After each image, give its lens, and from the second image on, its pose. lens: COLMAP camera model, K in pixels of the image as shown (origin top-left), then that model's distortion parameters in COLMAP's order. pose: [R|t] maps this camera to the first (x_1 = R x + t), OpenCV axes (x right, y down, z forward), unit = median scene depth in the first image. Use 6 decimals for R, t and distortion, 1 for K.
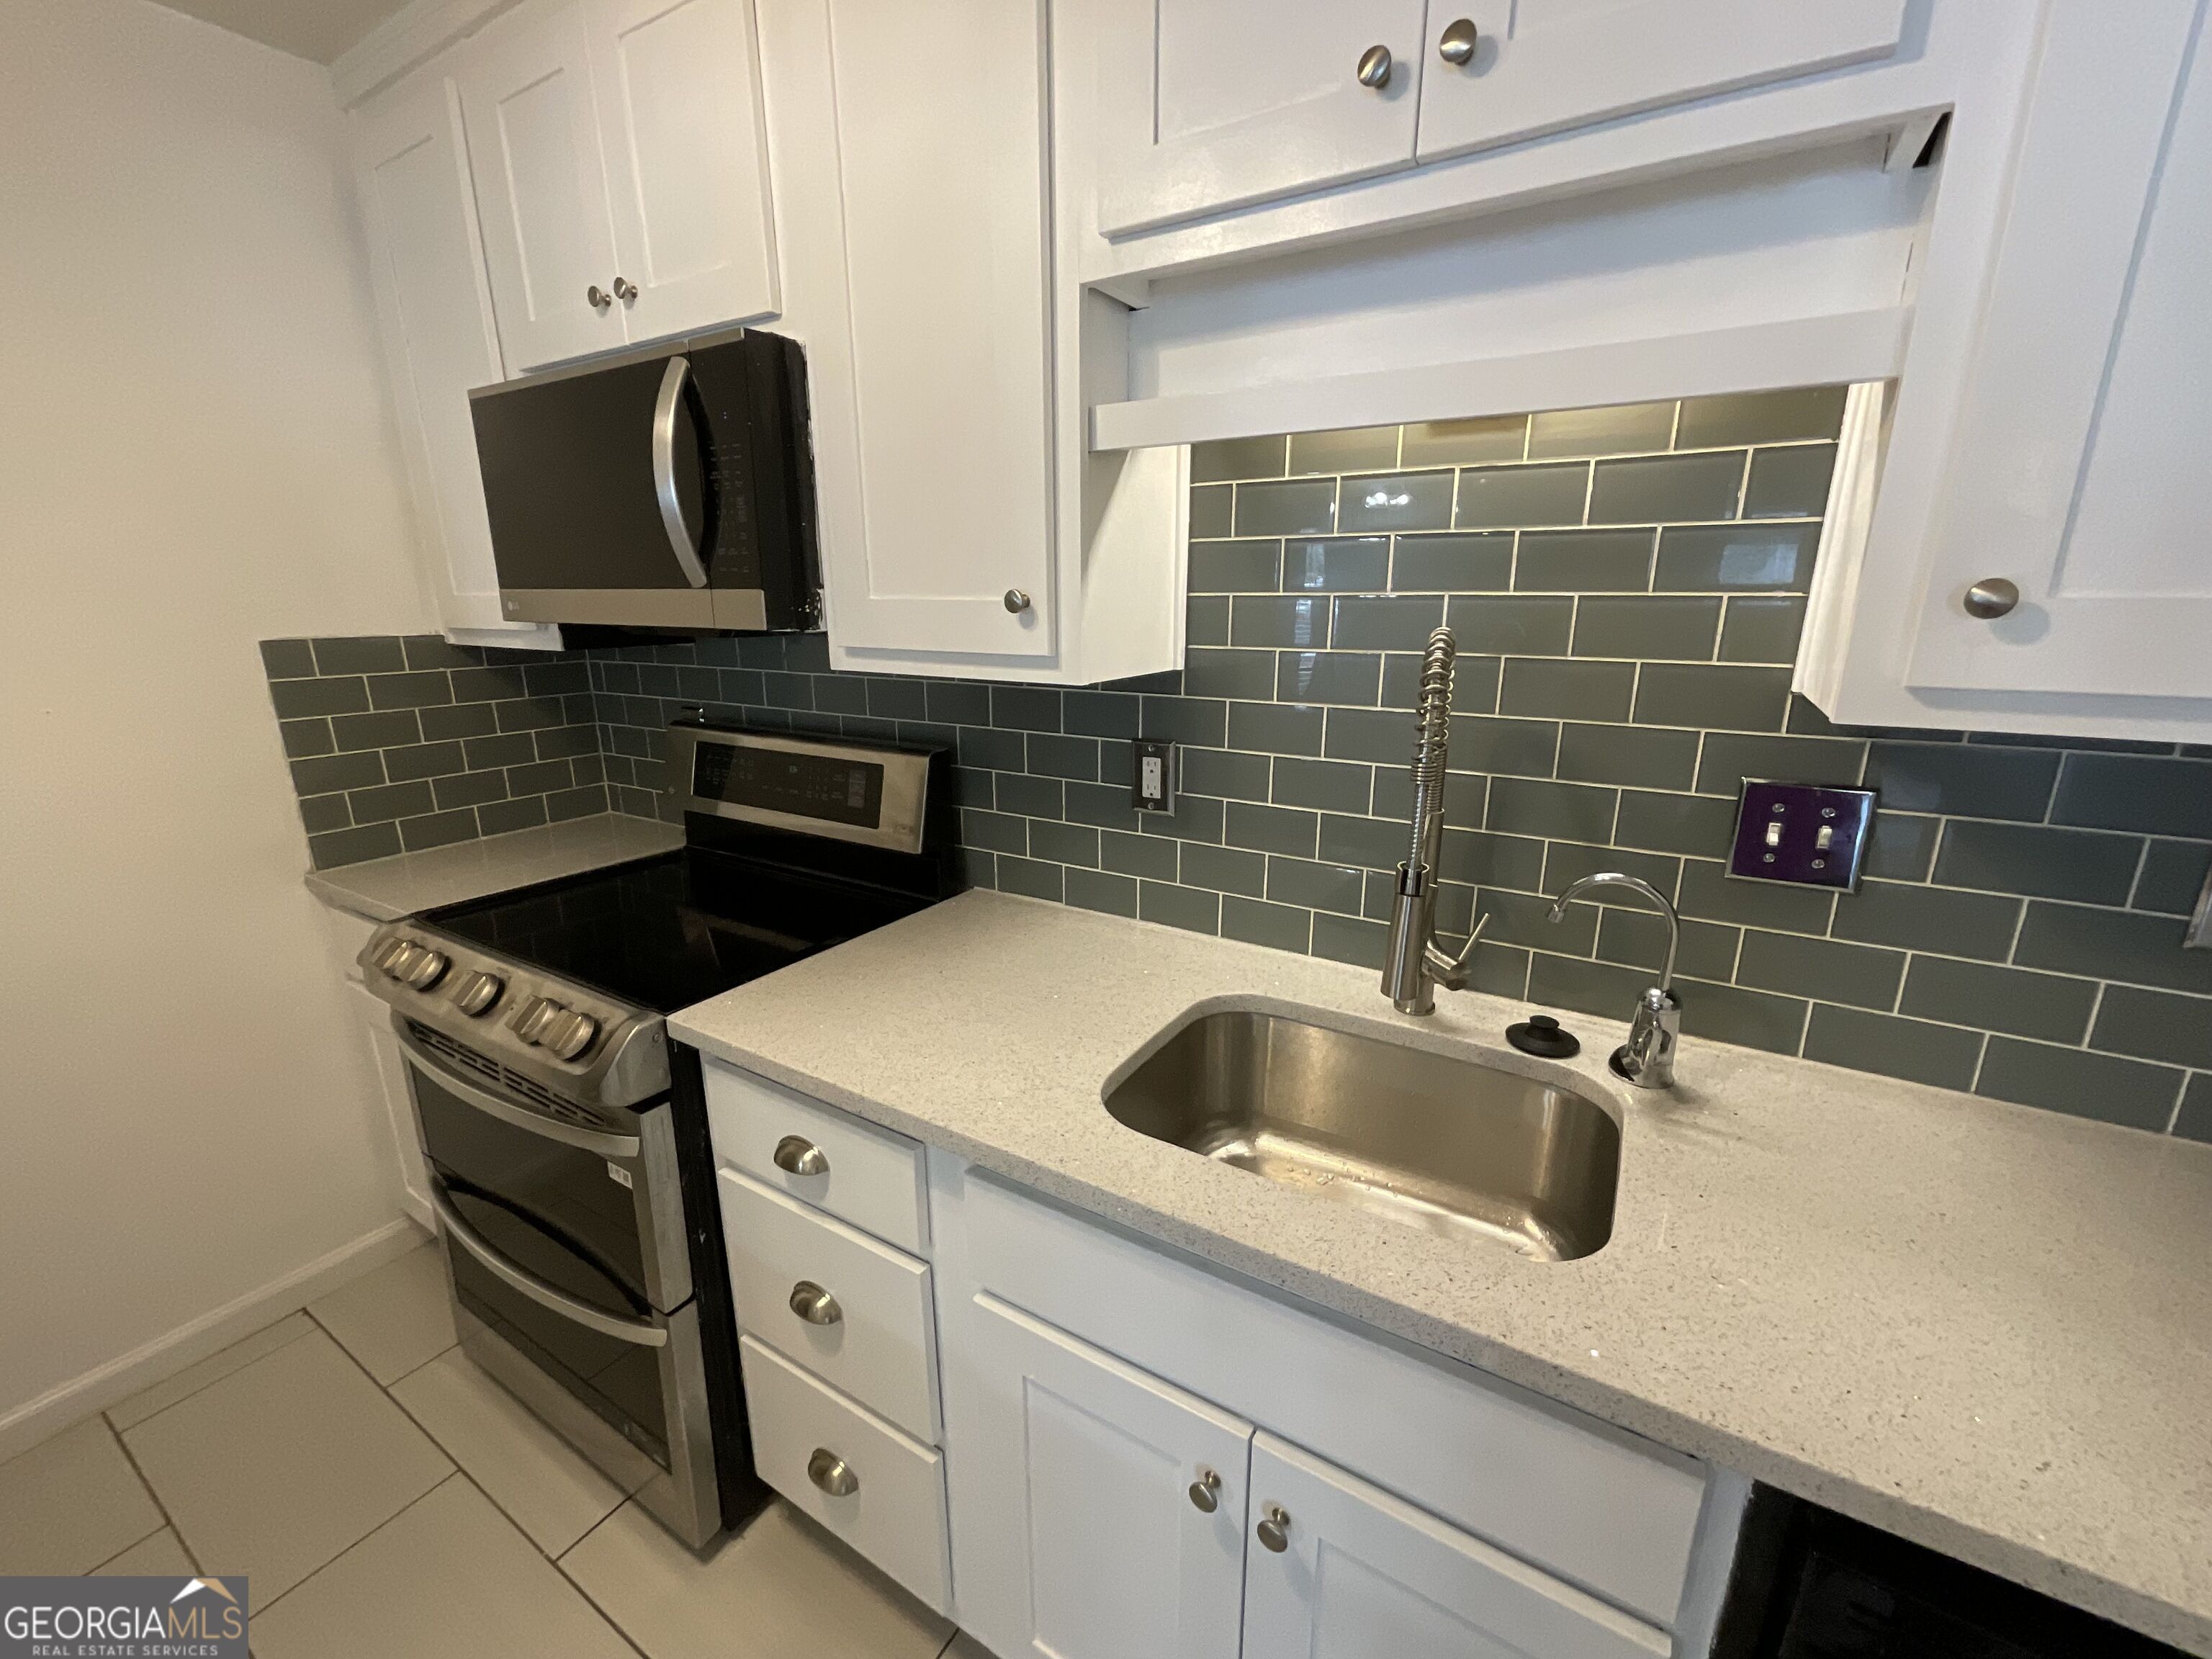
lens RADIAL K [[895.5, 0, 1101.7], [0, 895.5, 835.8], [0, 0, 1]] dist [-0.001239, 0.001872]
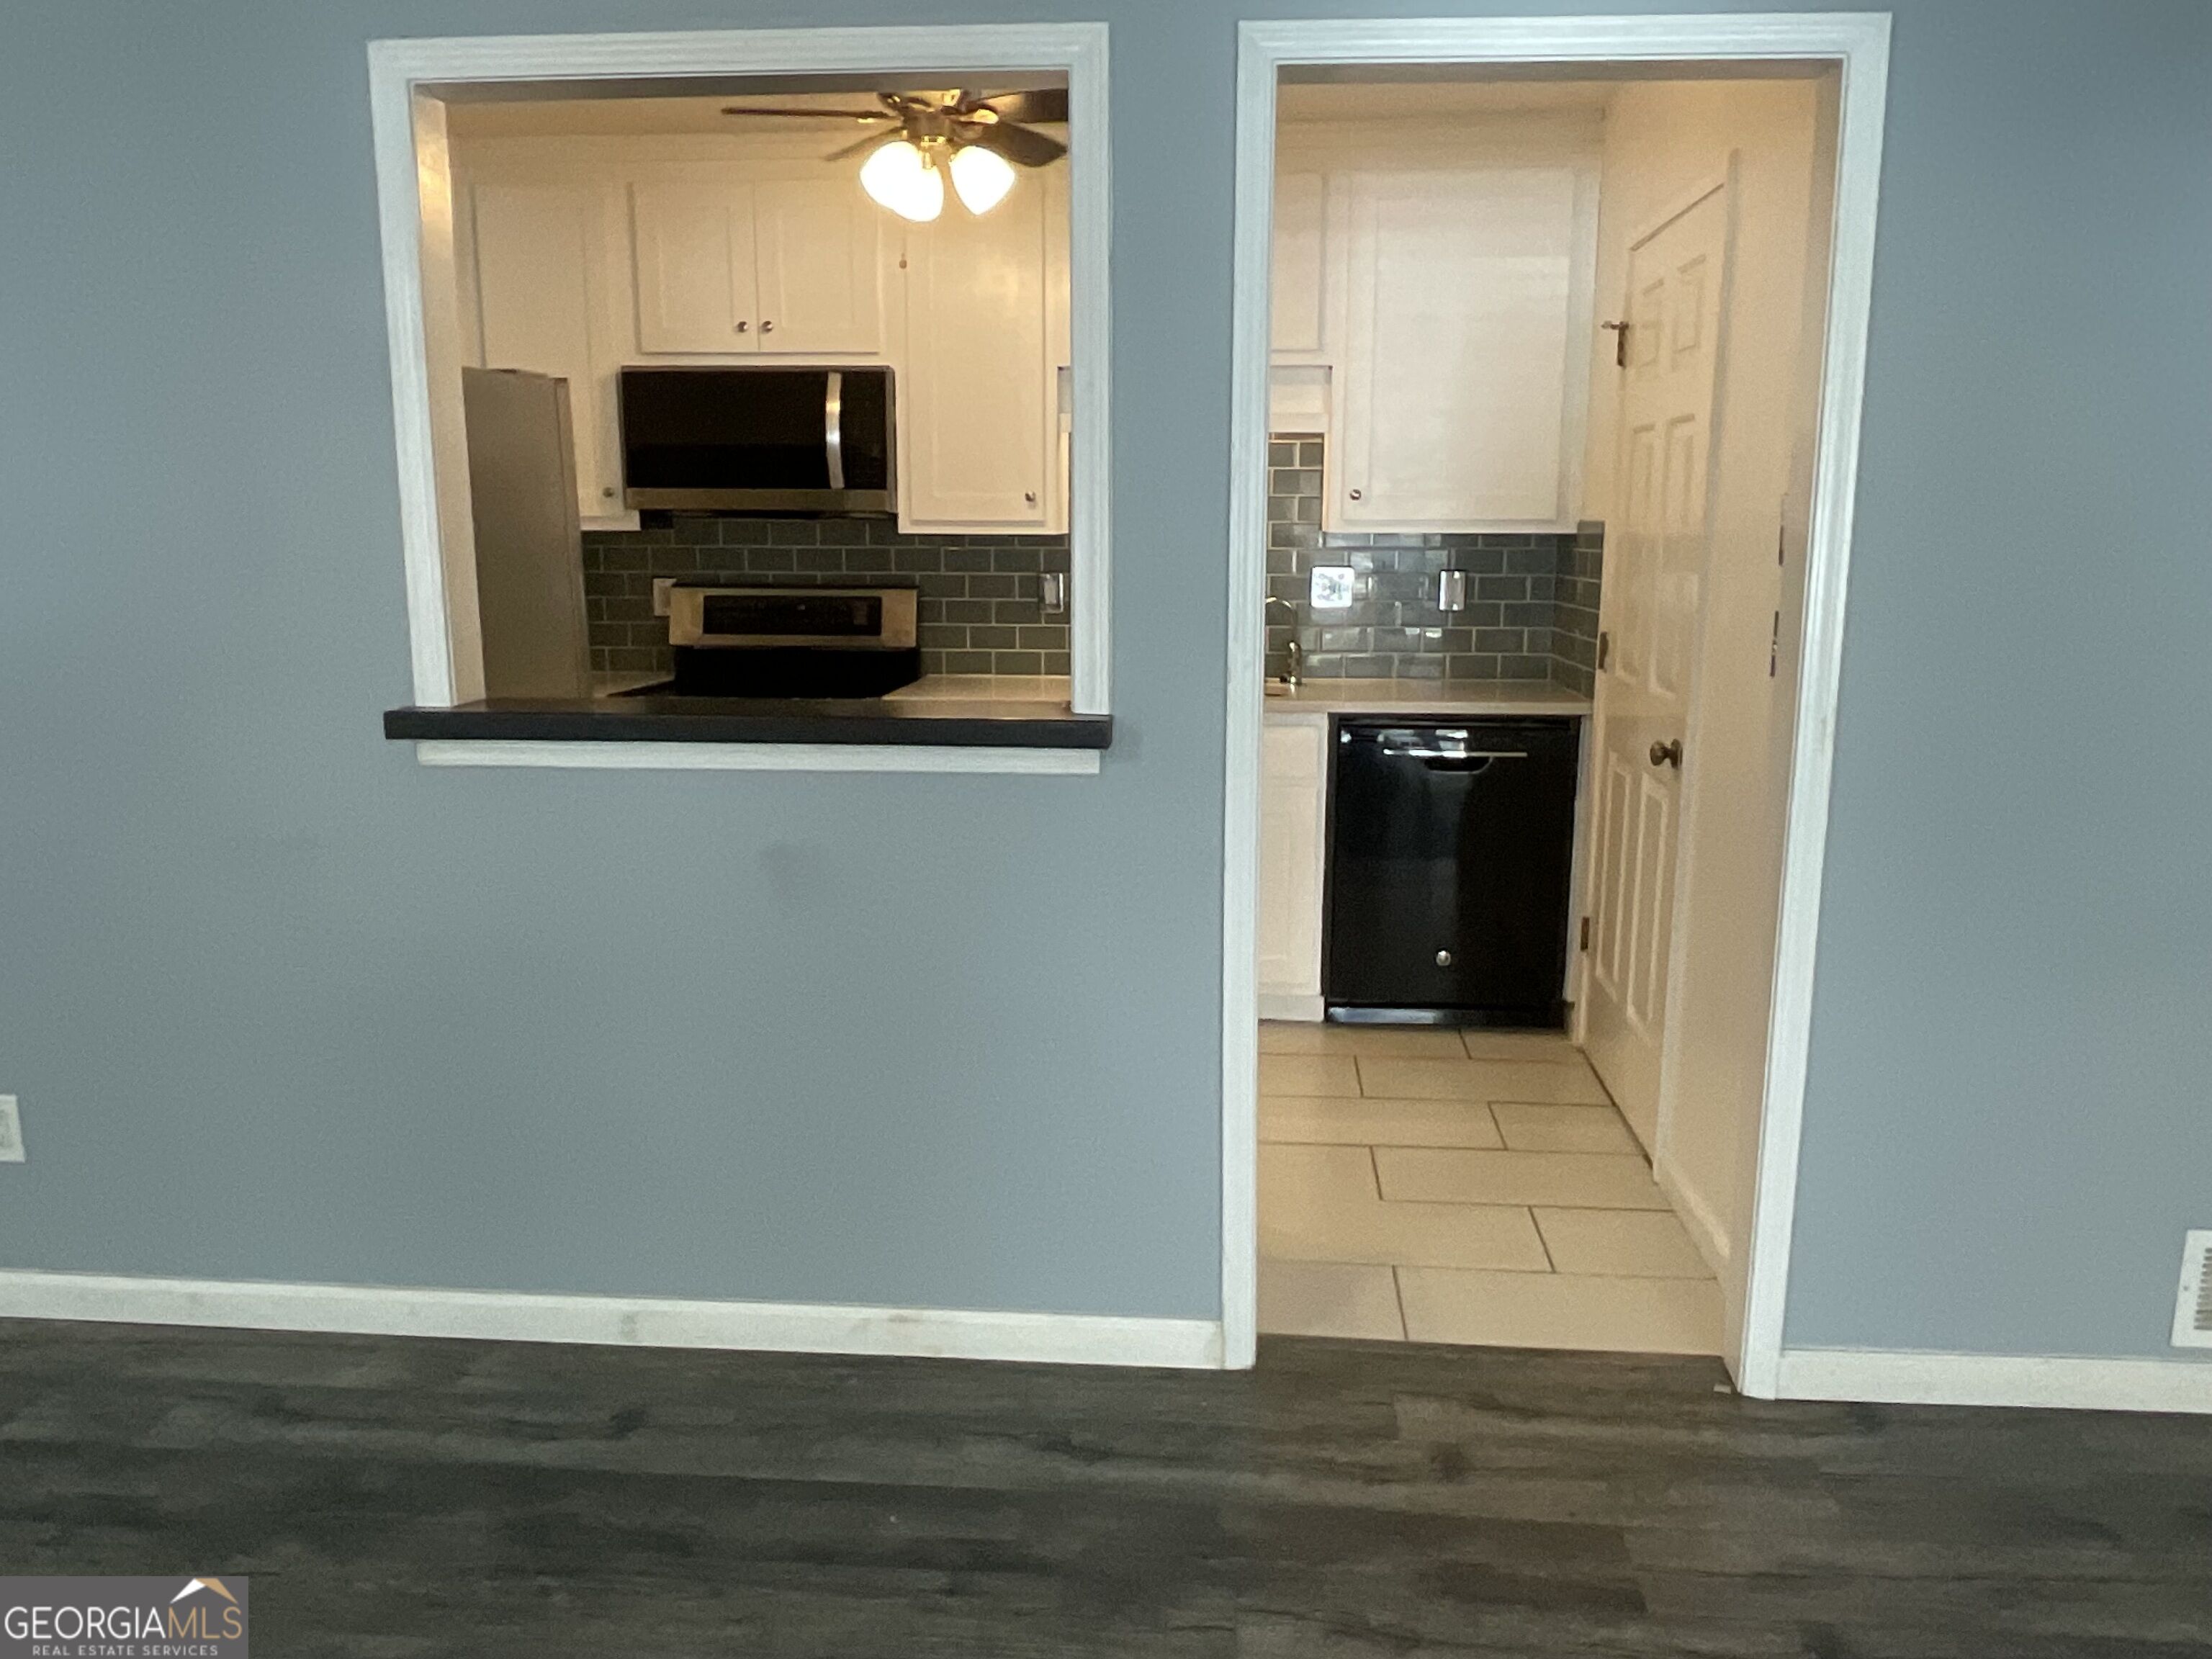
lens RADIAL K [[1699.5, 0, 1110.3], [0, 1699.5, 827.5], [0, 0, 1]] dist [0.023880, -0.001356]
pose [[0.888525, -0.080345, 0.451738, -1.589659], [0.116767, 0.991729, -0.053283, 0.672288], [-0.443721, 0.100091, 0.890558, -2.319826]]
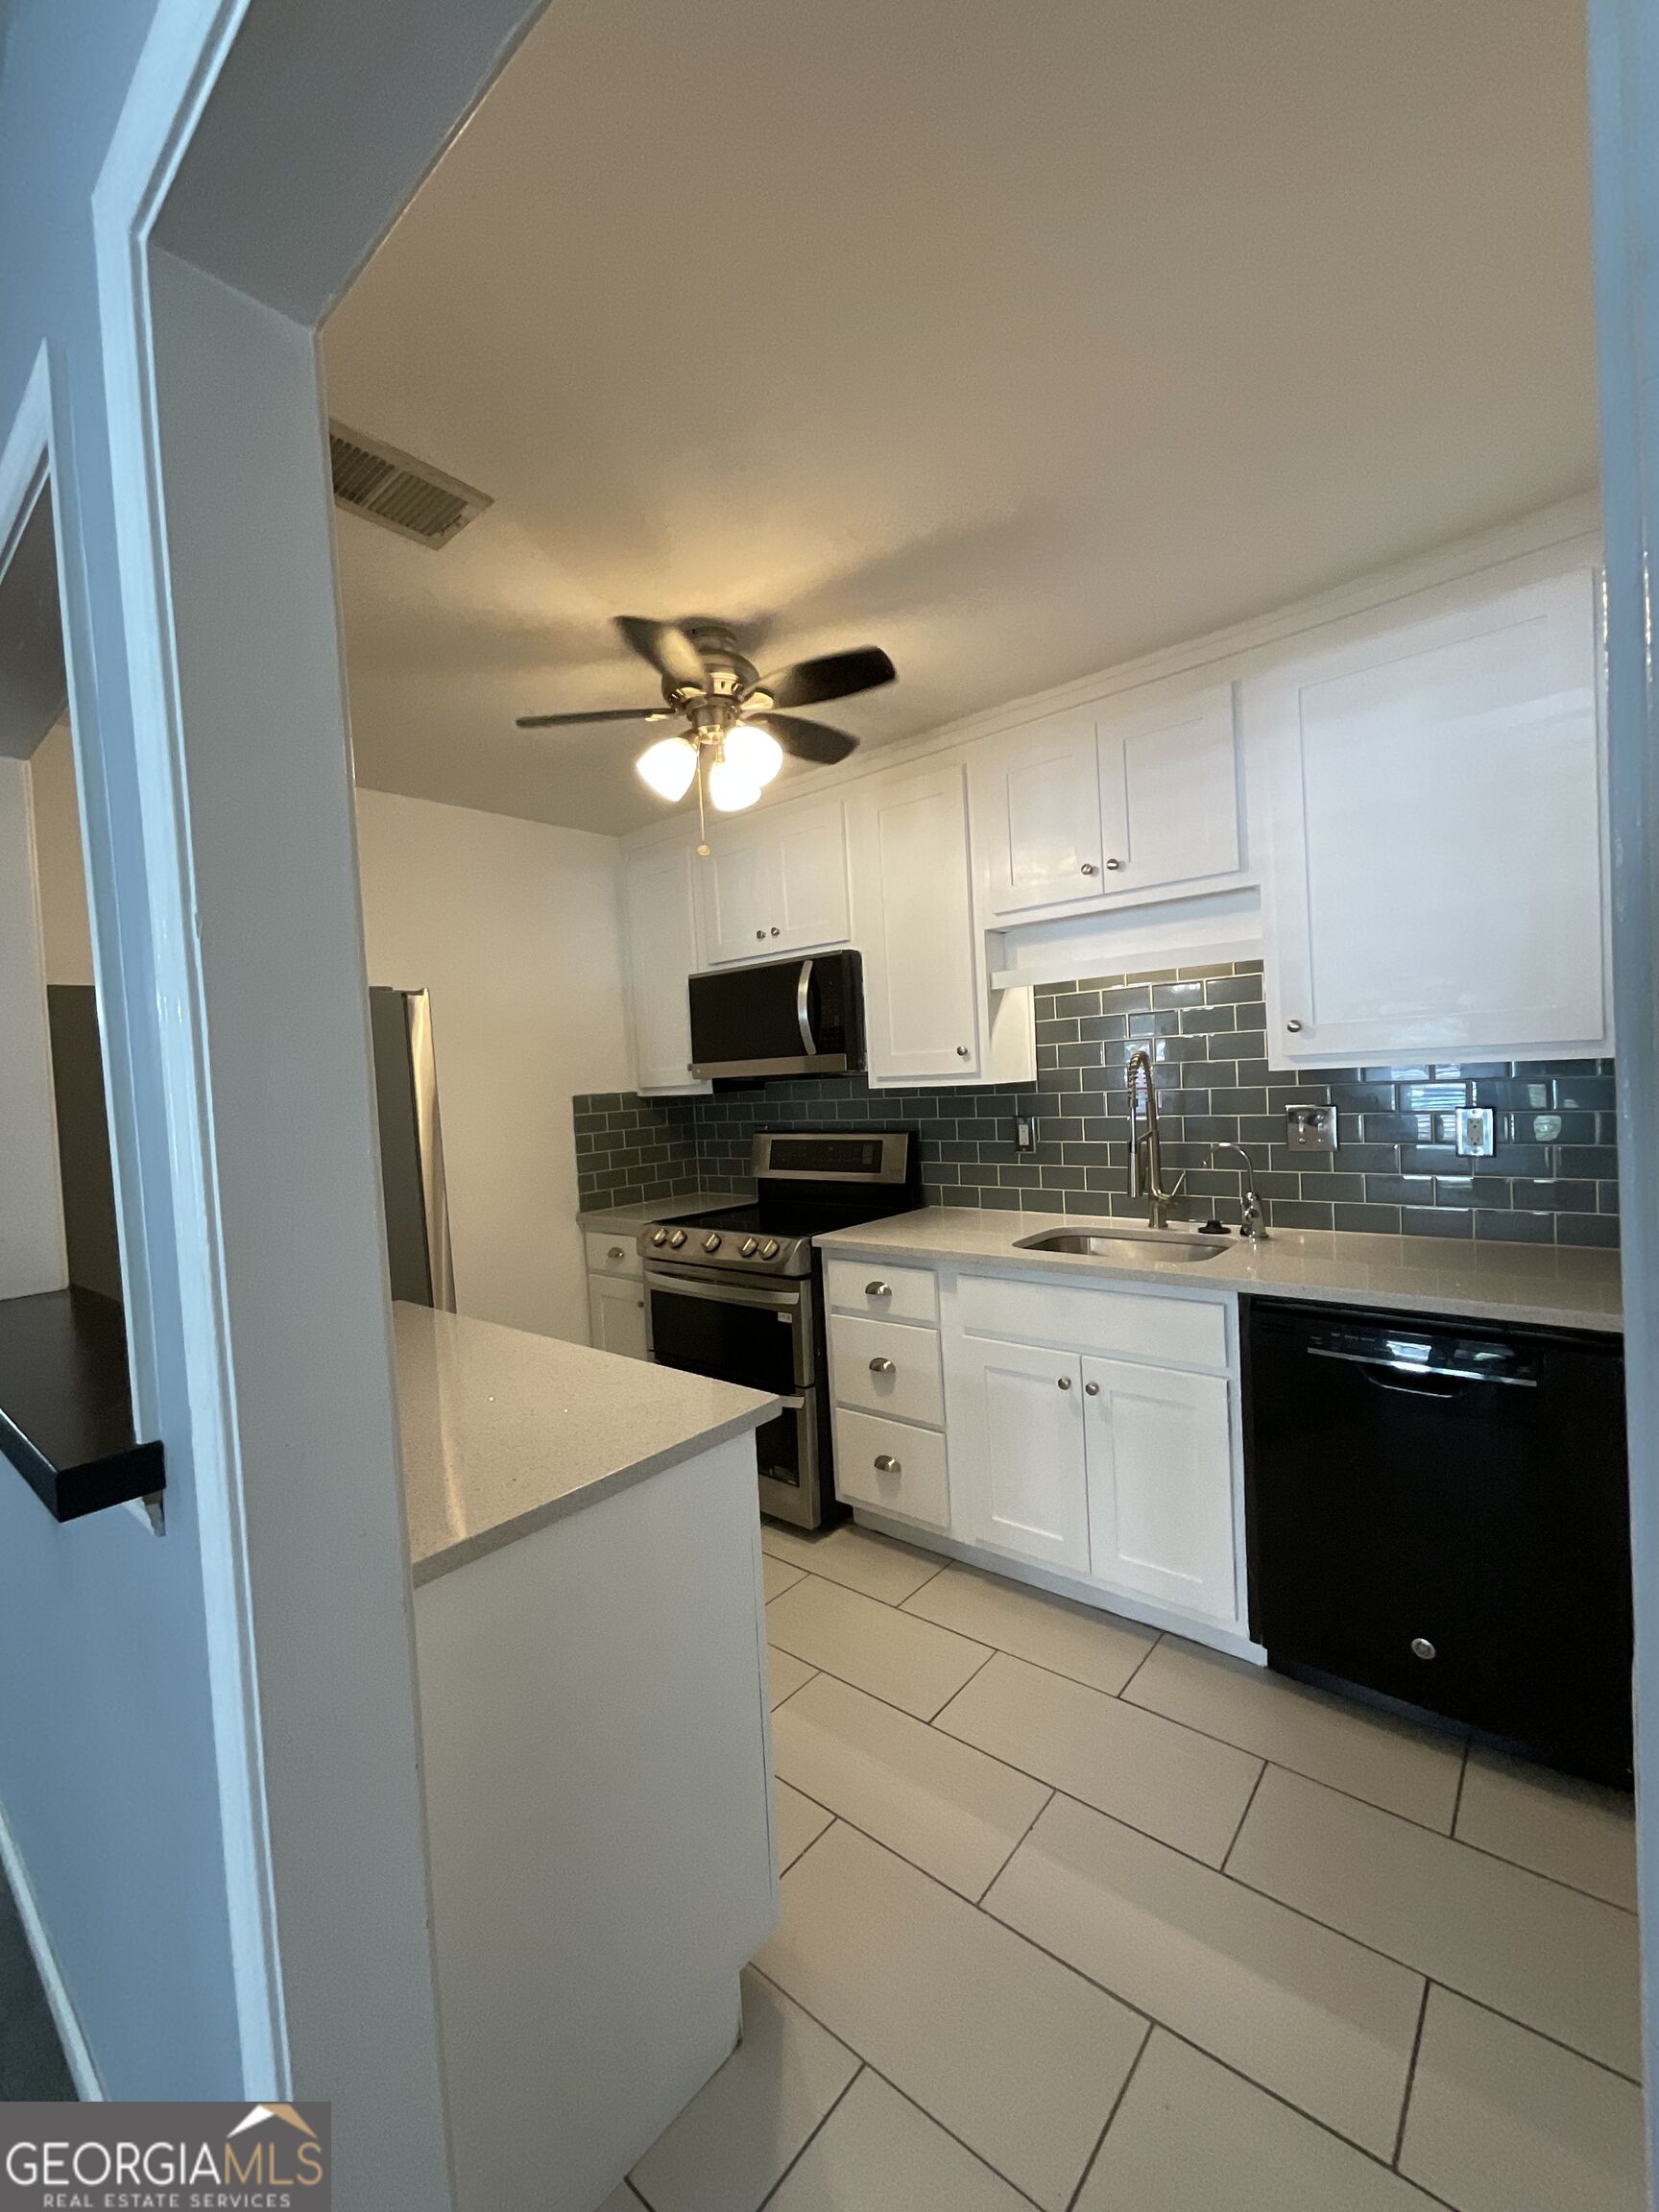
lens RADIAL K [[895.5, 0, 823.9], [0, 895.5, 1110.9], [0, 0, 1]] dist [-0.001239, 0.001872]
pose [[0.987451, -0.046319, -0.150981, -0.088433], [0.012068, 0.975358, -0.220299, 0.346807], [0.157464, 0.215713, 0.963677, -1.104546]]
